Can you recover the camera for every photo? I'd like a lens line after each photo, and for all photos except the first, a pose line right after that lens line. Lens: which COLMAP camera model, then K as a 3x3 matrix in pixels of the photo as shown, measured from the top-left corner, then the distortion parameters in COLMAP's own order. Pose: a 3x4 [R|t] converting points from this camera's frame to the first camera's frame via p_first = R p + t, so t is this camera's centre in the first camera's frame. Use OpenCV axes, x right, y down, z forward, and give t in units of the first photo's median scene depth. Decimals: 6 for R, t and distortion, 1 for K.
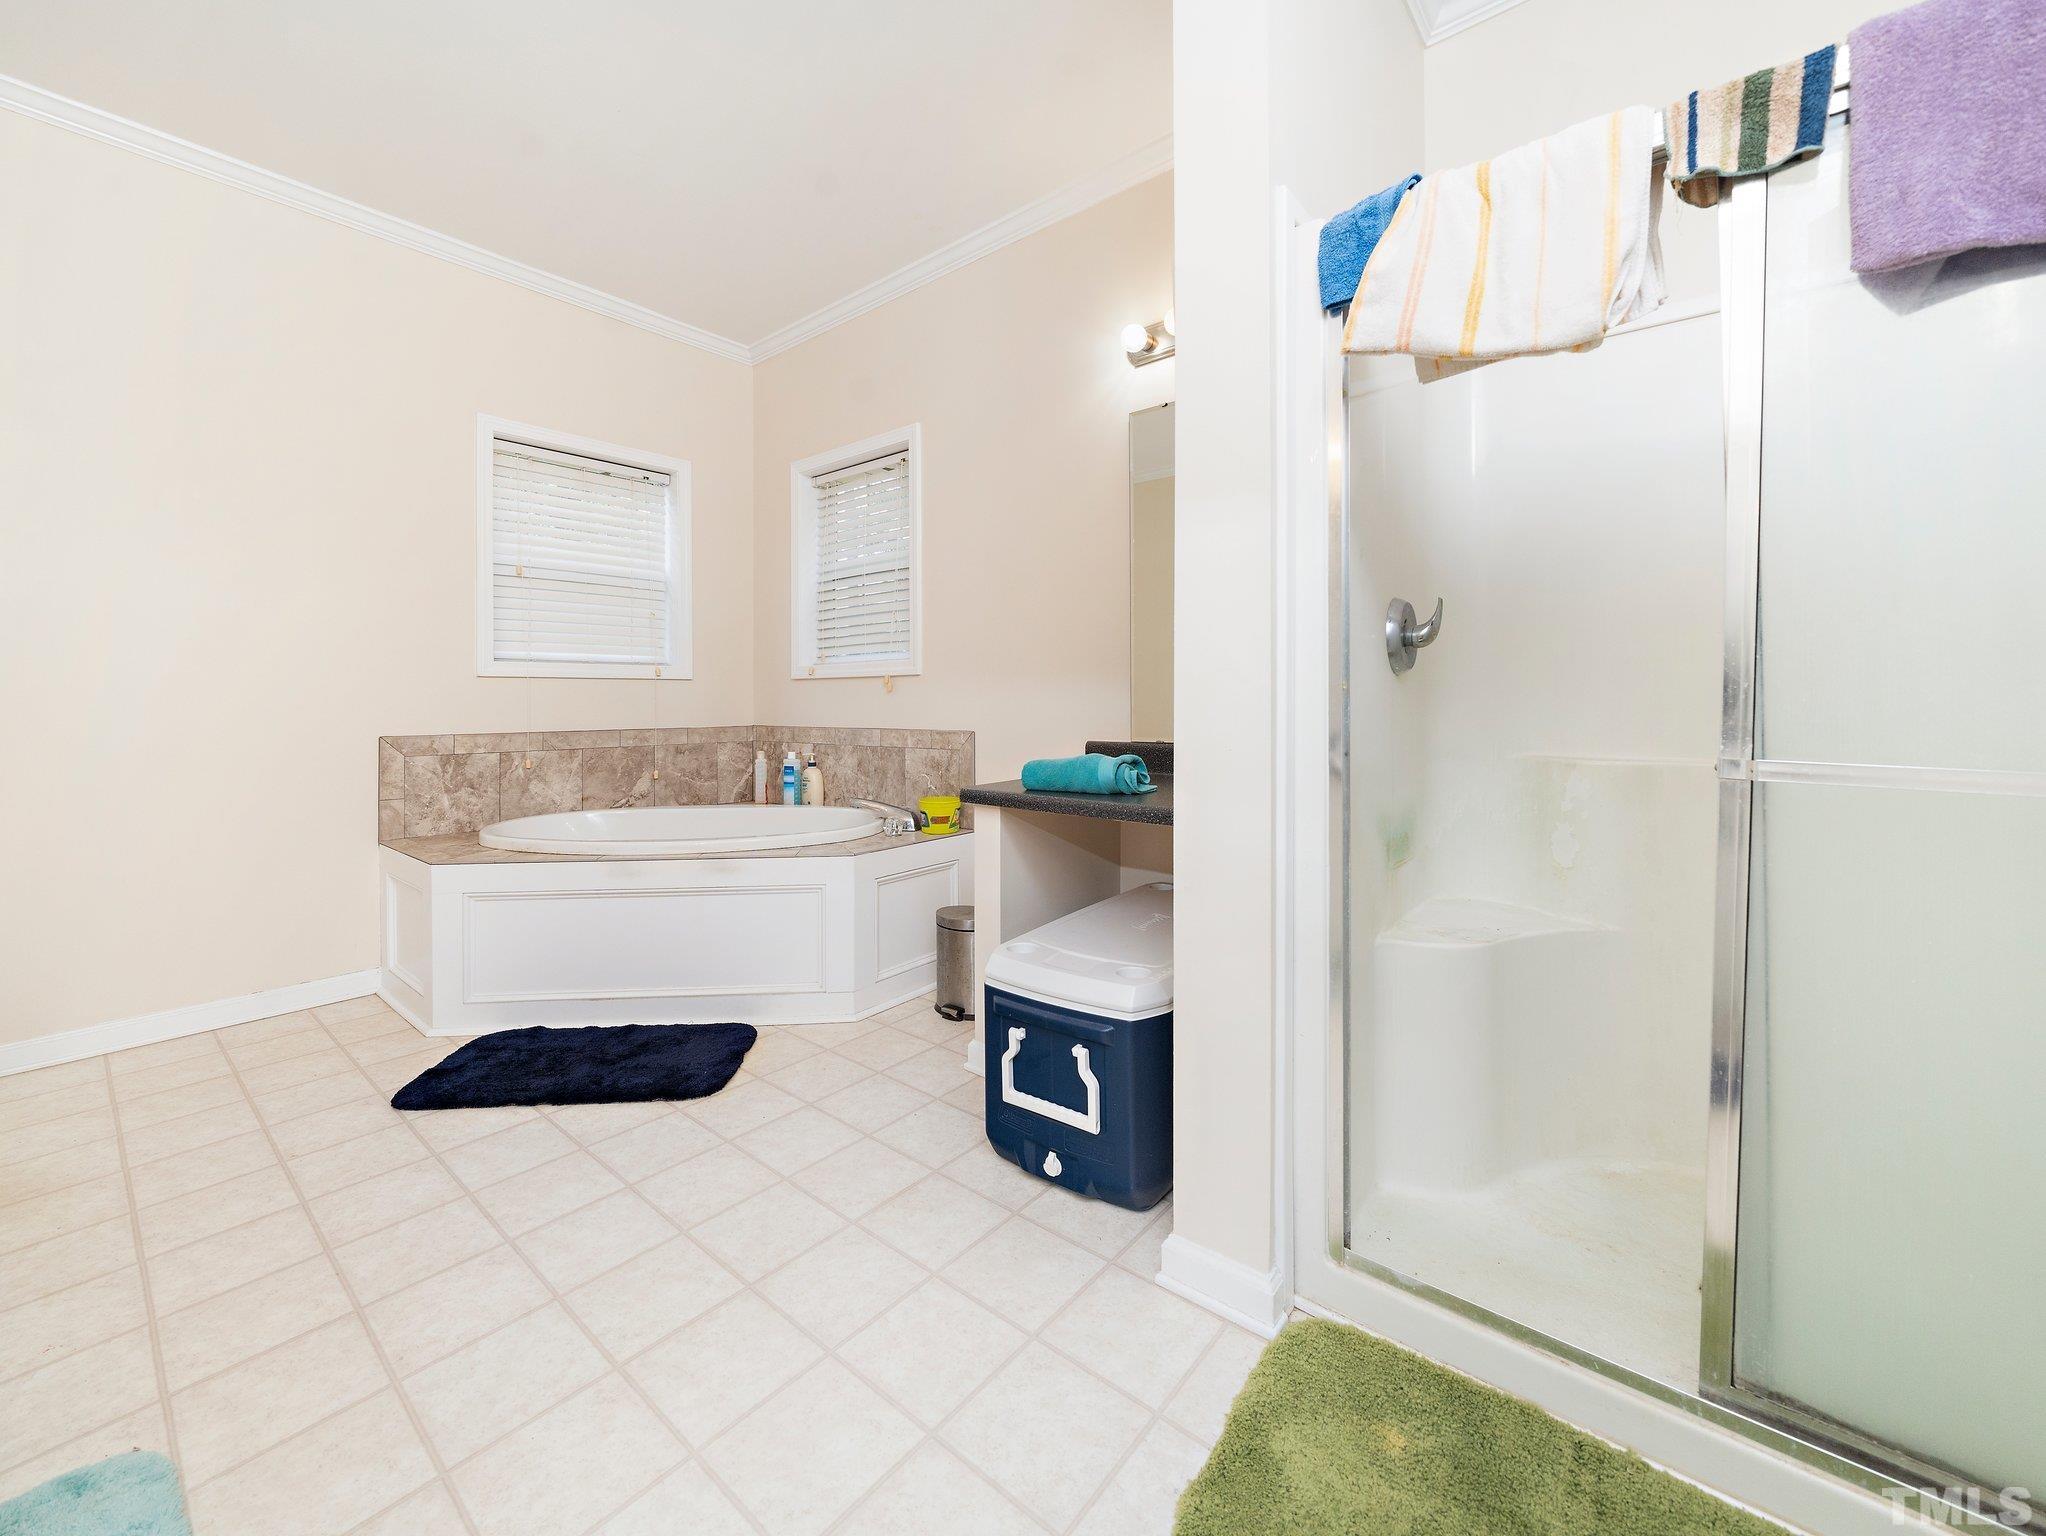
lens RADIAL K [[820.2, 0, 1034.8], [0, 820.2, 703.3], [0, 0, 1]] dist [-0.001041, -0.000388]
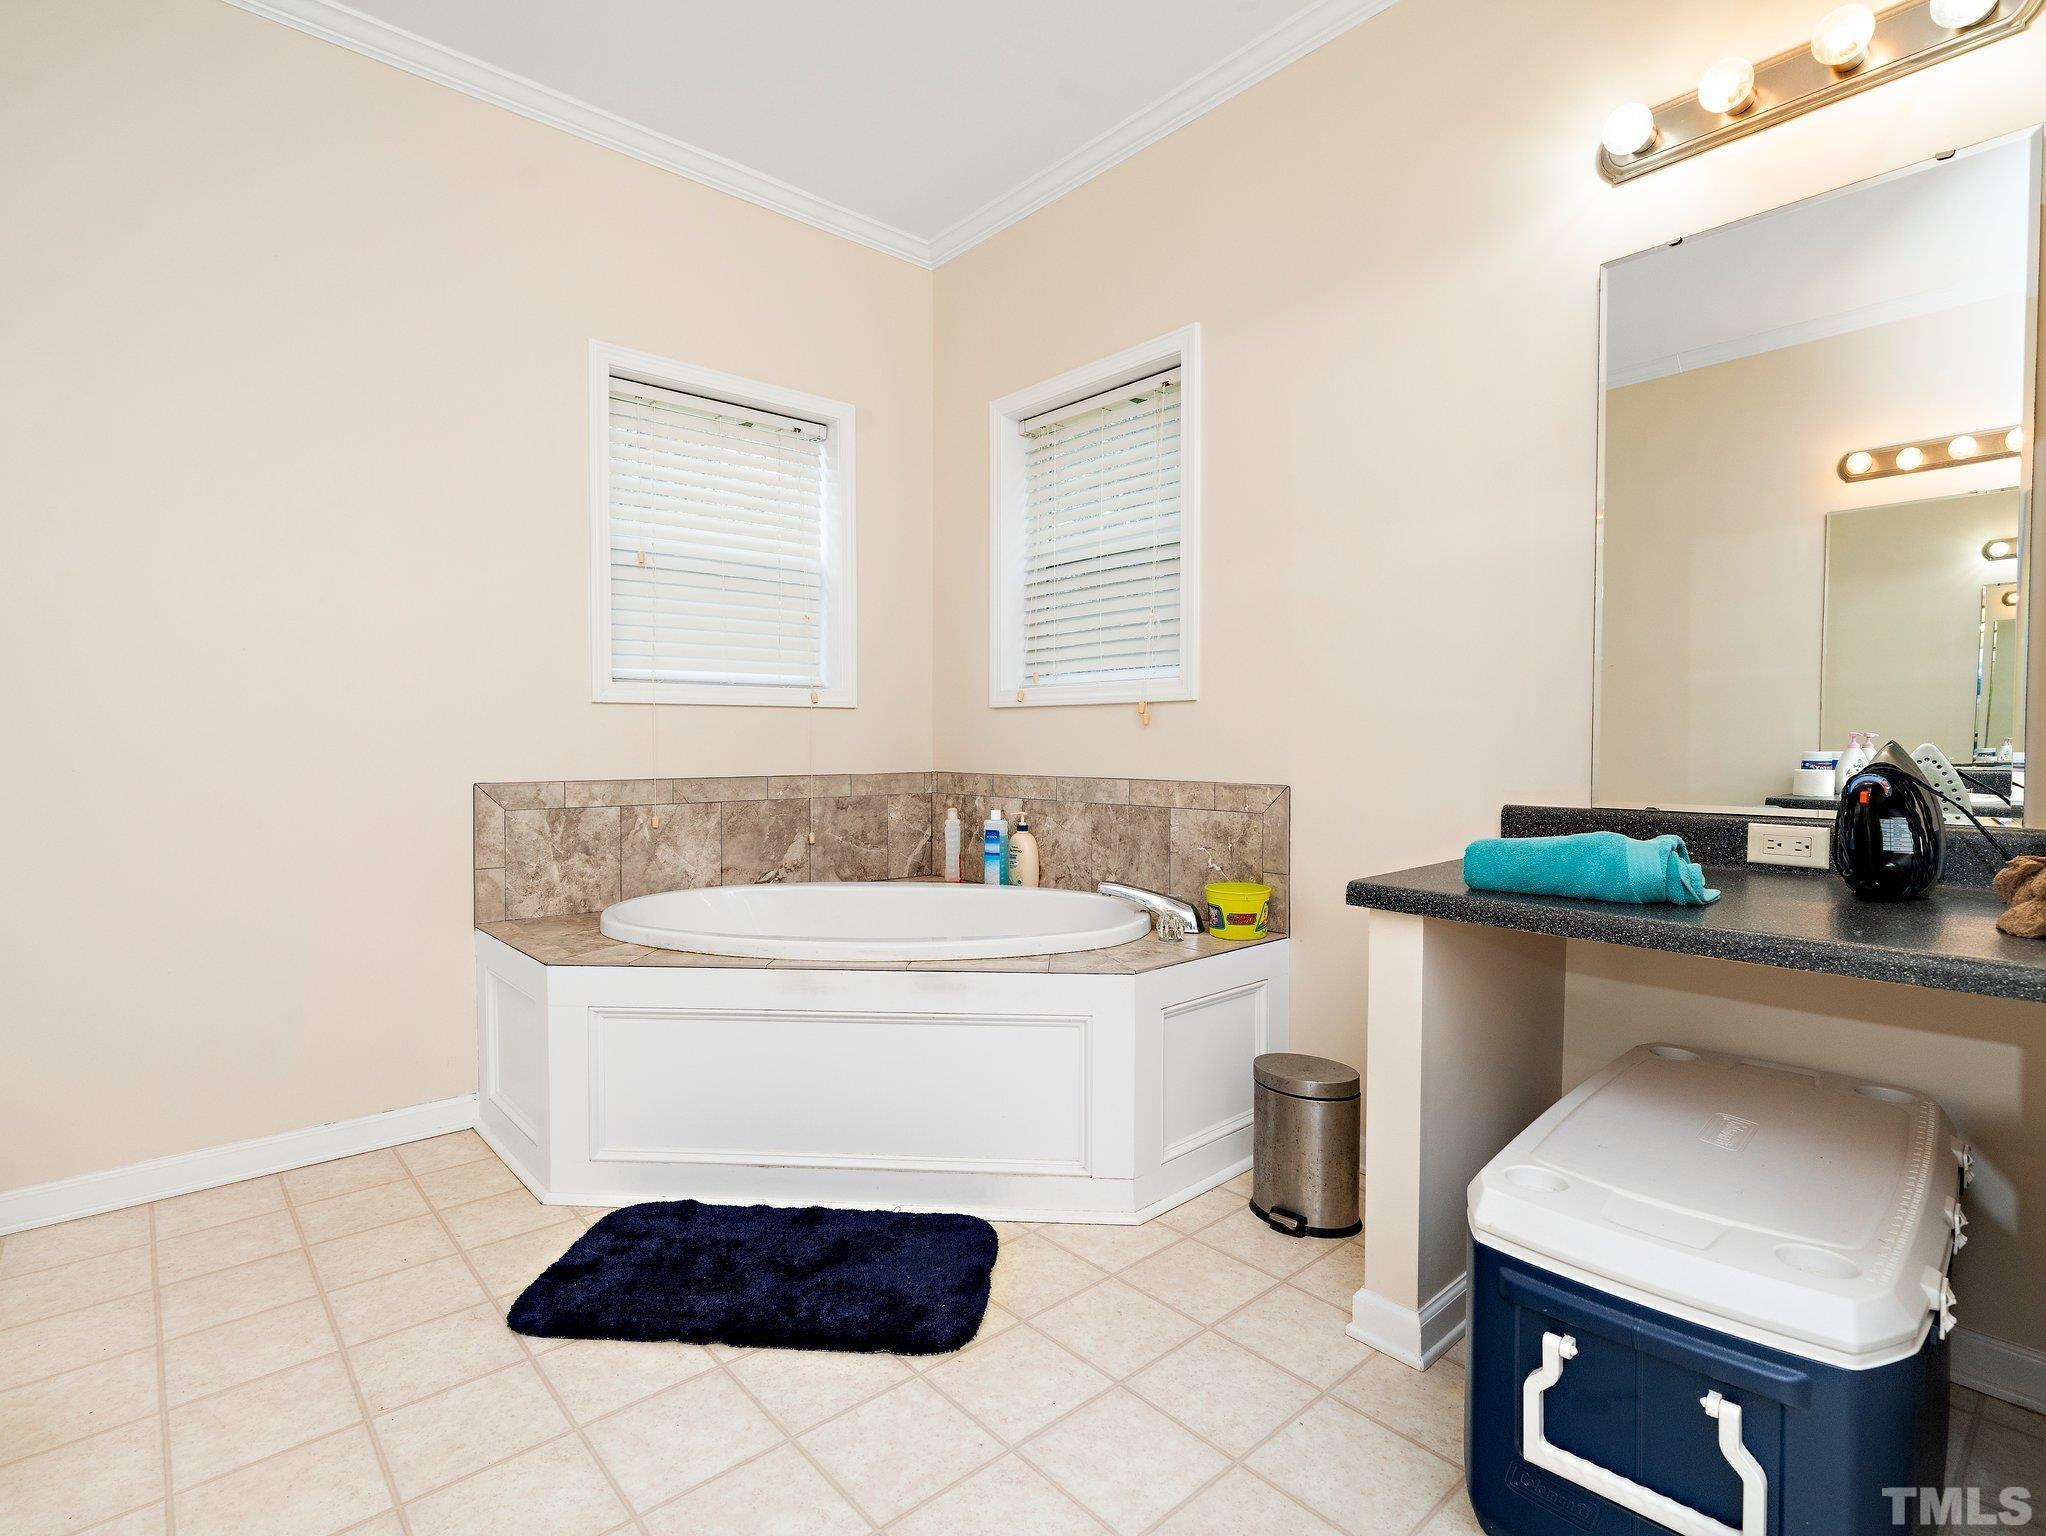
lens RADIAL K [[996.6, 0, 1024.0], [0, 996.6, 769.6], [0, 0, 1]] dist [0.004748, 0.000375]
pose [[0.988967, 0.010402, -0.147771, -0.172852], [-0.006334, 0.999589, 0.027973, -0.000146], [0.148001, -0.026729, 0.988626, 0.179957]]
